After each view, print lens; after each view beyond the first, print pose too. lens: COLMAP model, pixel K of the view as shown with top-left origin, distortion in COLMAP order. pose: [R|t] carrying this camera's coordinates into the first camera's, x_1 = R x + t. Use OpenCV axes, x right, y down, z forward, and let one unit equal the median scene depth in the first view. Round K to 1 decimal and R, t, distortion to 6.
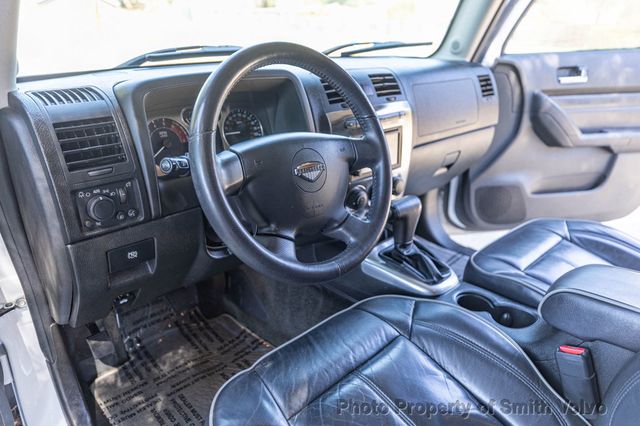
lens RADIAL K [[443.6, 0, 320.0], [0, 443.6, 213.0], [0, 0, 1]] dist [0.004935, 0.002799]
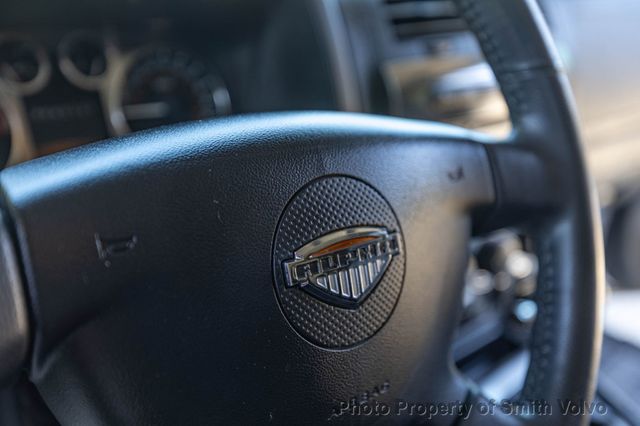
lens RADIAL K [[601.8, 0, 320.0], [0, 601.8, 213.0], [0, 0, 1]] dist [0.000143, 0.000432]
pose [[0.998807, 0.031641, -0.037198, -0.026335], [-0.032097, 0.999416, -0.011716, -0.119949], [0.036805, 0.012896, 0.999239, 0.656898]]
